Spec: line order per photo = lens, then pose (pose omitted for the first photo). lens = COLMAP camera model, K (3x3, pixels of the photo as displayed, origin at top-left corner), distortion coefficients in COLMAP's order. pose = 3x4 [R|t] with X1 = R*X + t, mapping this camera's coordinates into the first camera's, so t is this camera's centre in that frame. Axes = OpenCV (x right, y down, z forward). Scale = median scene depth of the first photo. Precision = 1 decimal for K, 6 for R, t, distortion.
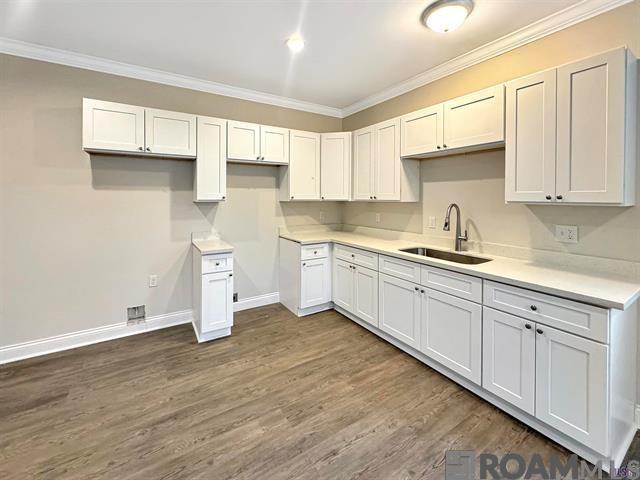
lens RADIAL K [[281.5, 0, 321.2], [0, 281.5, 198.9], [0, 0, 1]] dist [-0.001047, -0.000976]
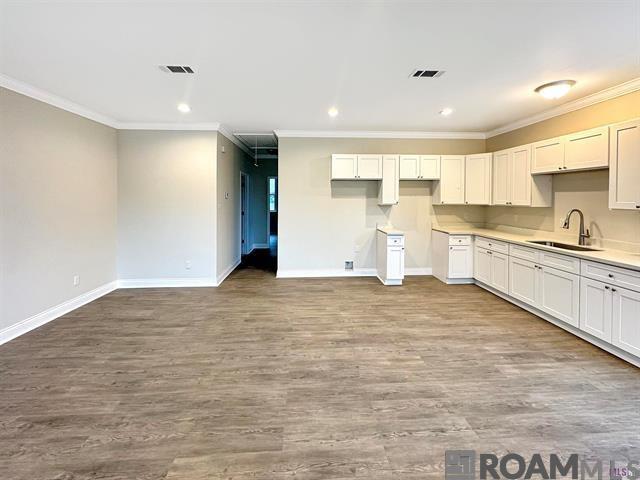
lens RADIAL K [[281.5, 0, 312.8], [0, 281.5, 200.9], [0, 0, 1]] dist [-0.001047, -0.000976]
pose [[0.869360, 0.006906, -0.494130, 0.041480], [-0.003405, 0.999962, 0.007985, -0.027347], [0.494167, -0.005259, 0.869351, -0.743805]]
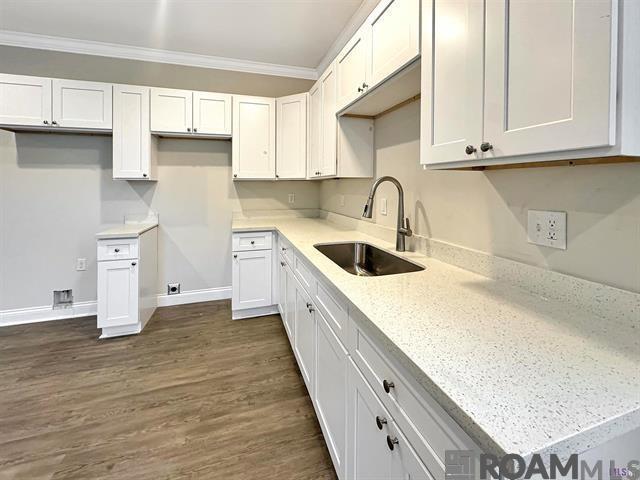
lens RADIAL K [[281.5, 0, 324.0], [0, 281.5, 188.4], [0, 0, 1]] dist [-0.001047, -0.000976]
pose [[0.964602, -0.003717, -0.263683, 0.473766], [0.005152, 0.999975, 0.004750, 0.038528], [0.263659, -0.005940, 0.964598, 0.328306]]
